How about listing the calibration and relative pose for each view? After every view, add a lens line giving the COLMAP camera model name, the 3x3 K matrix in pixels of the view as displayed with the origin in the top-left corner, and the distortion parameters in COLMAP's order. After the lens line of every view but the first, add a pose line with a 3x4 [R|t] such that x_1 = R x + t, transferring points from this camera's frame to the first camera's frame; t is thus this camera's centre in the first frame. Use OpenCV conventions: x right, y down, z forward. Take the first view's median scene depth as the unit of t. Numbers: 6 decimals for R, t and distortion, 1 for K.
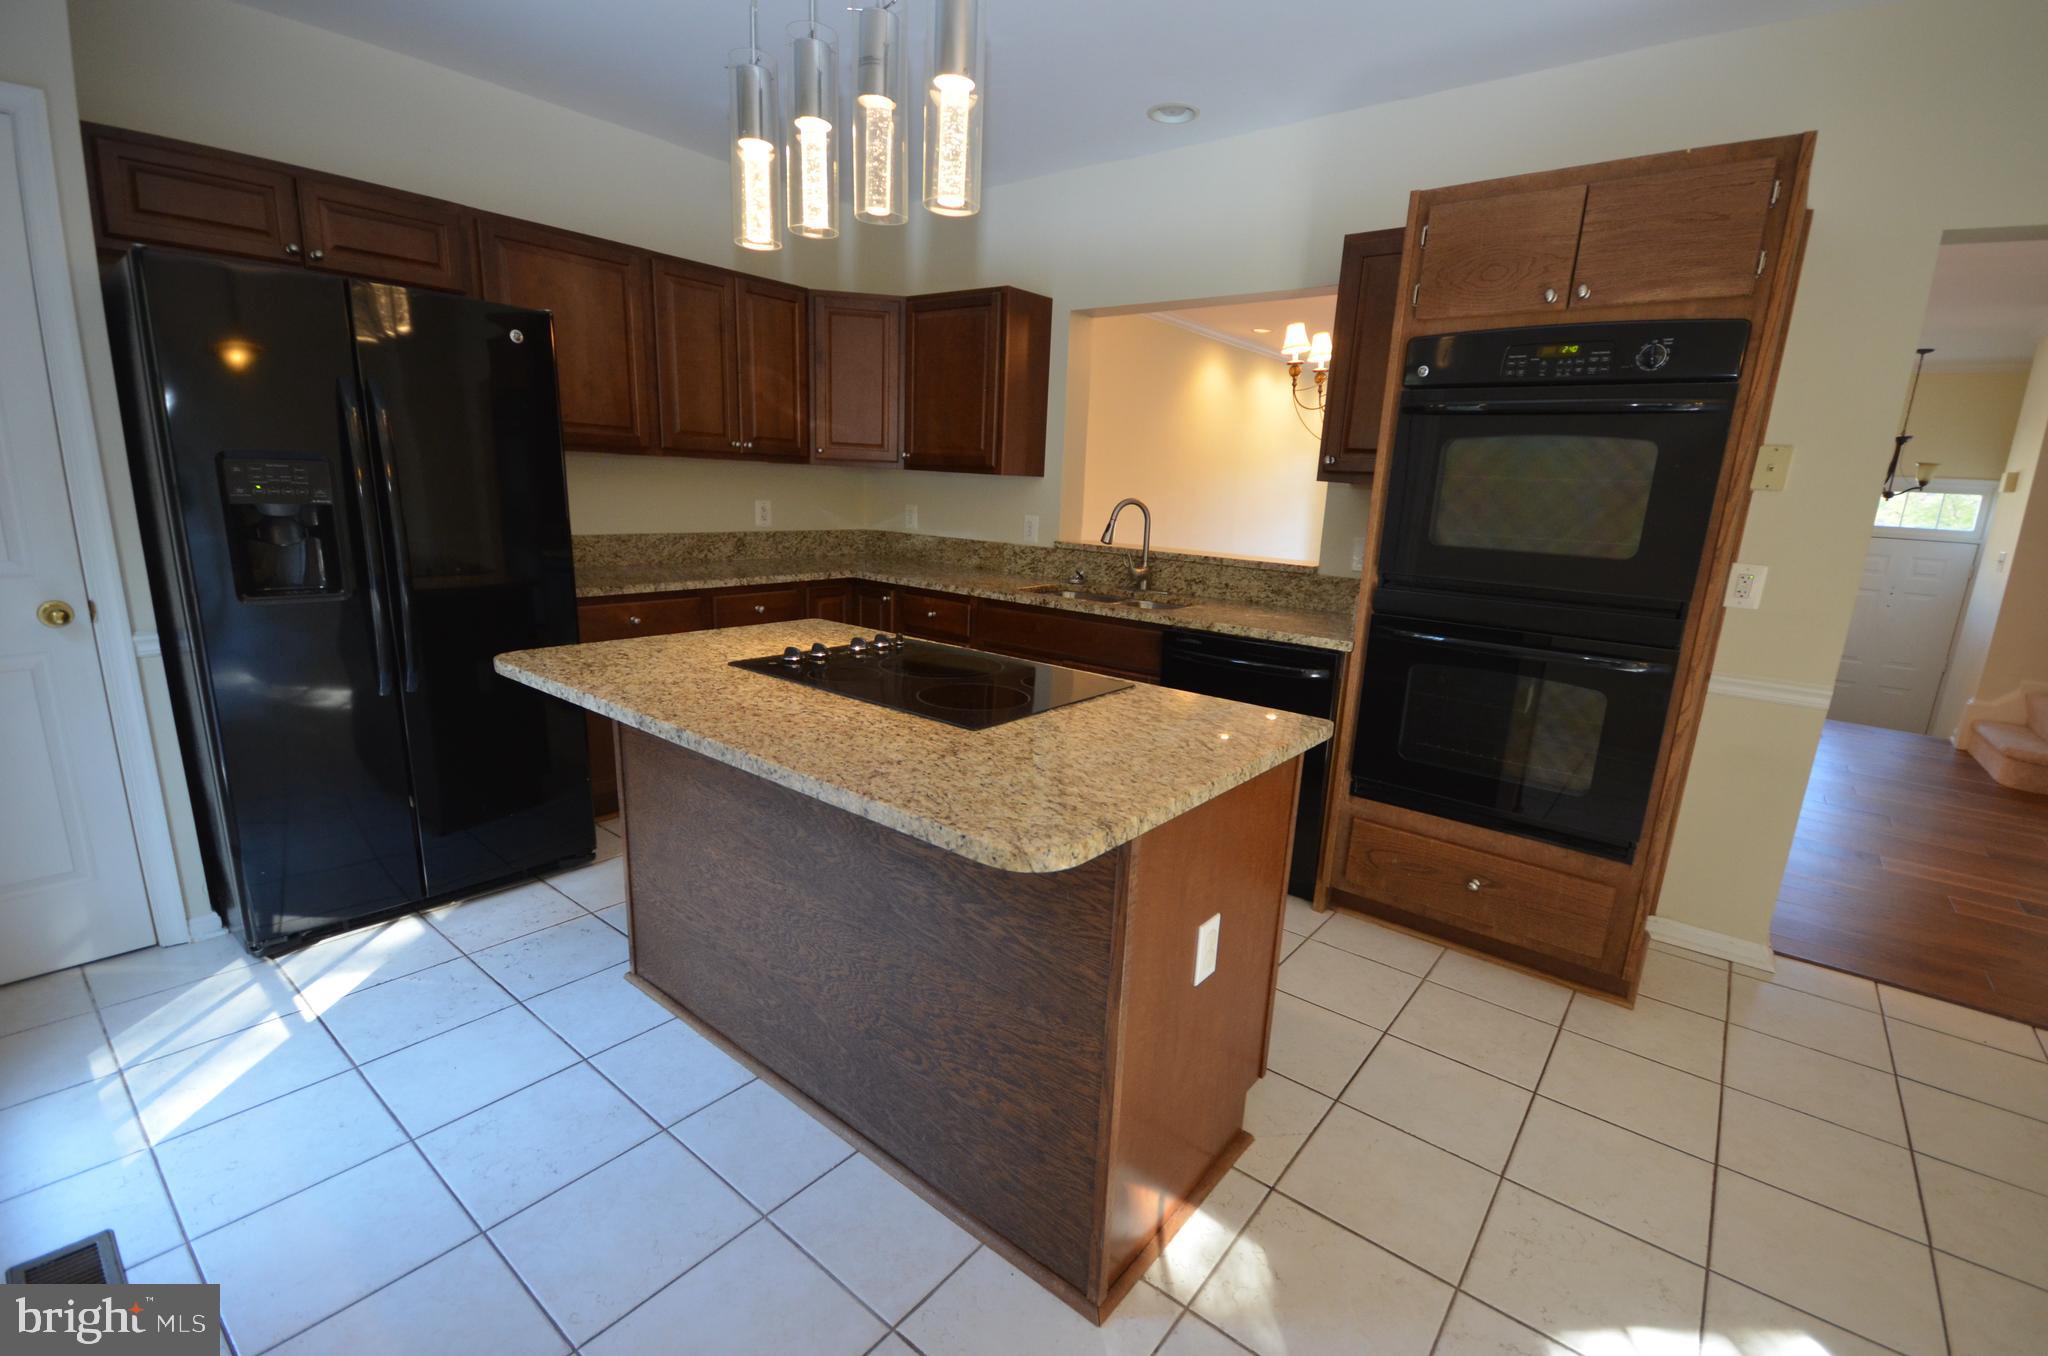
lens RADIAL K [[886.7, 0, 1038.9], [0, 886.7, 694.5], [0, 0, 1]] dist [-0.001673, -0.007435]
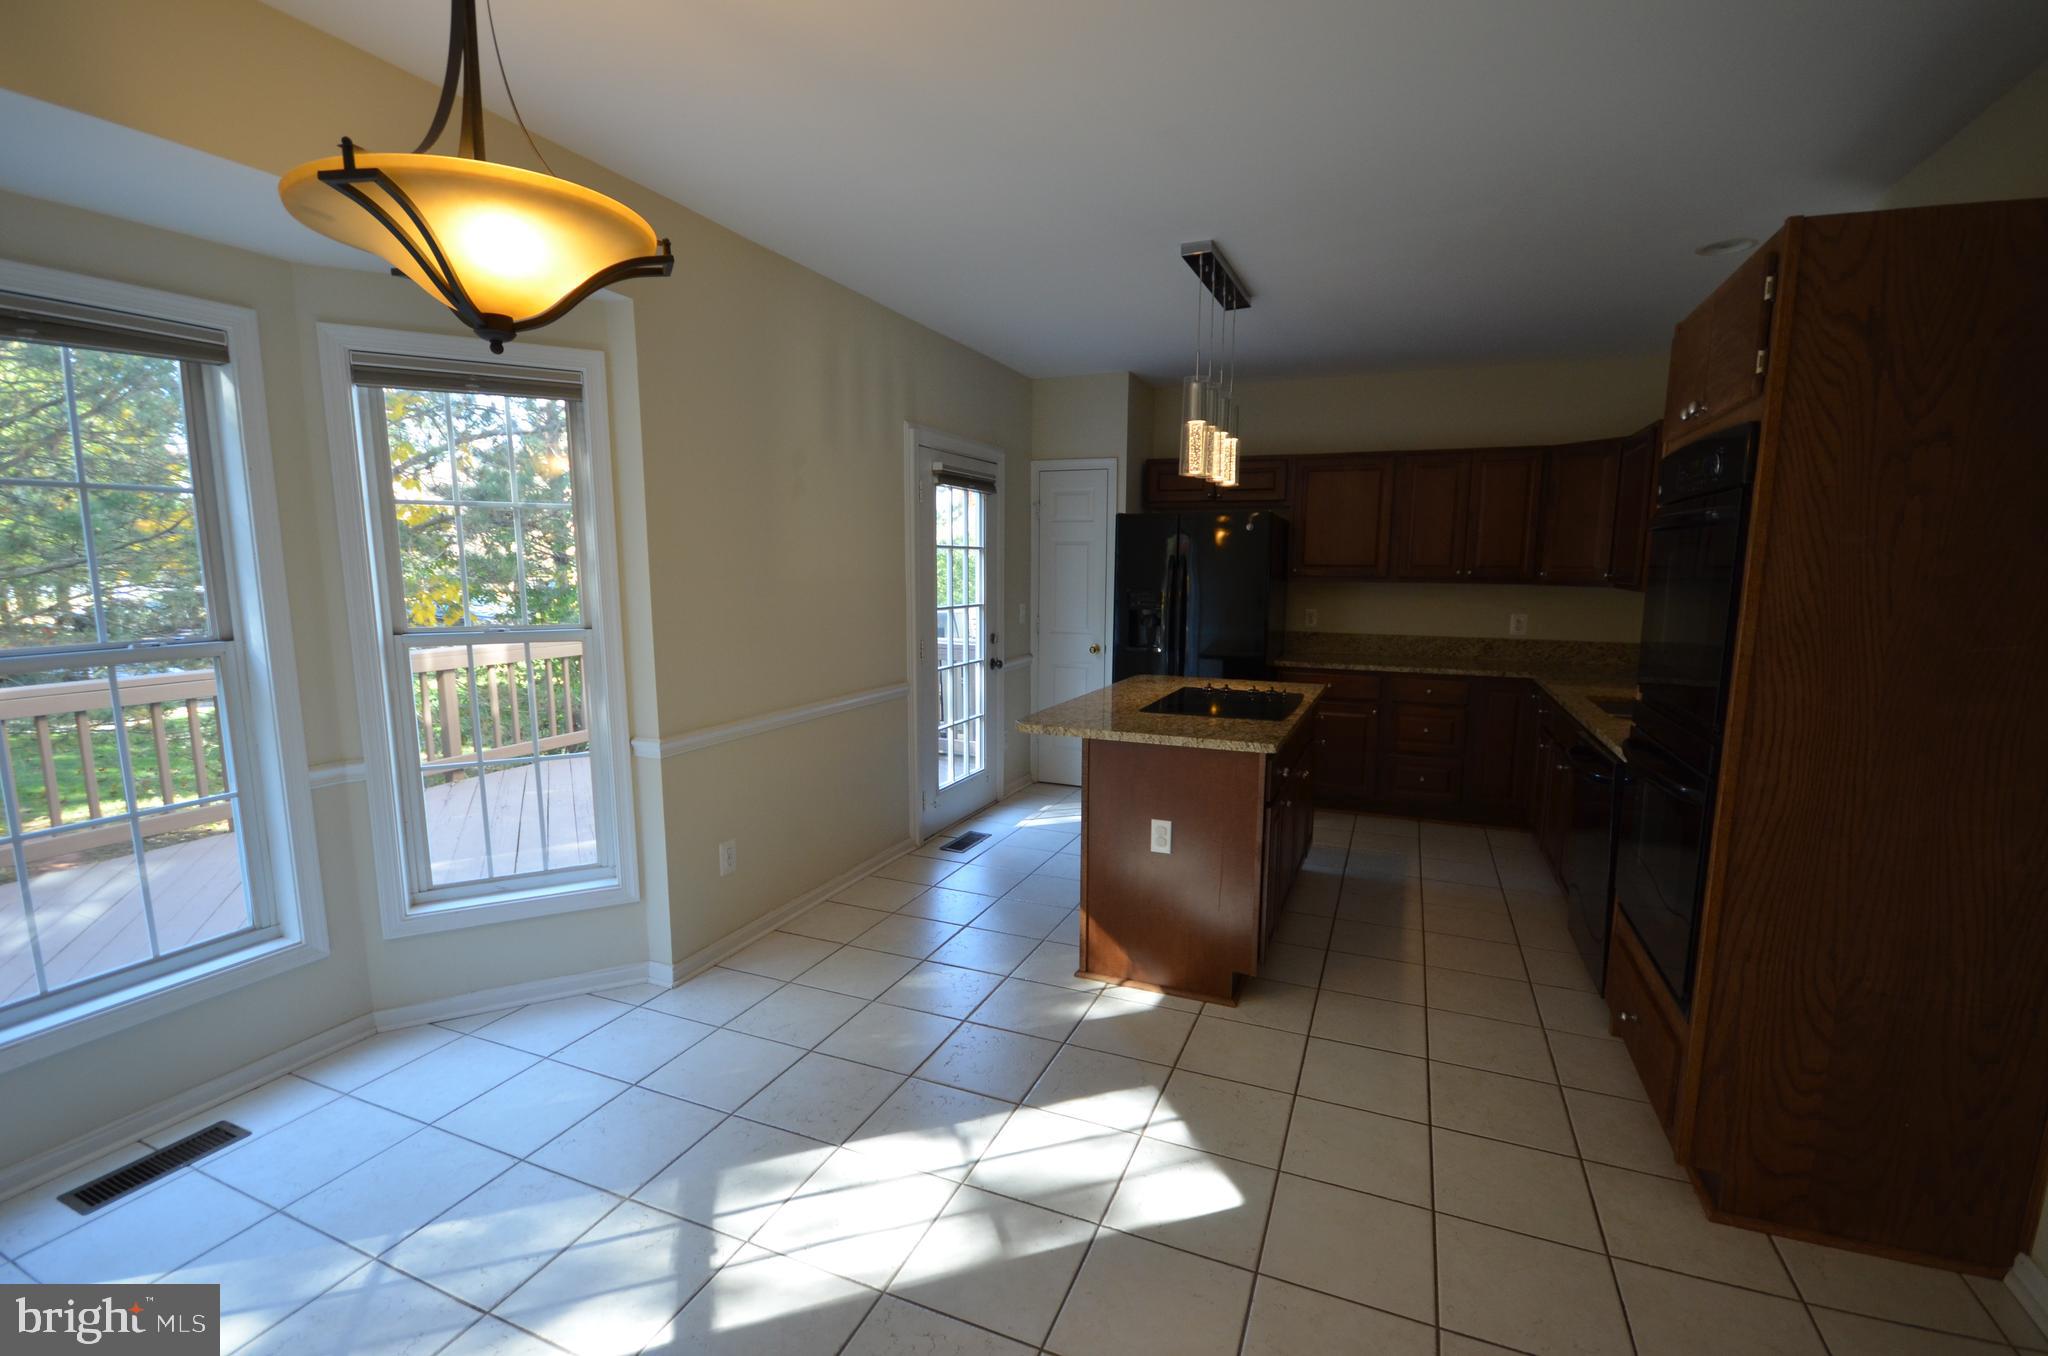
lens RADIAL K [[886.7, 0, 1038.9], [0, 886.7, 694.5], [0, 0, 1]] dist [-0.001673, -0.007435]
pose [[0.273650, 0.098001, -0.956824, 0.879797], [-0.220523, 0.974689, 0.036761, -0.011761], [0.936208, 0.200942, 0.288335, 0.059637]]
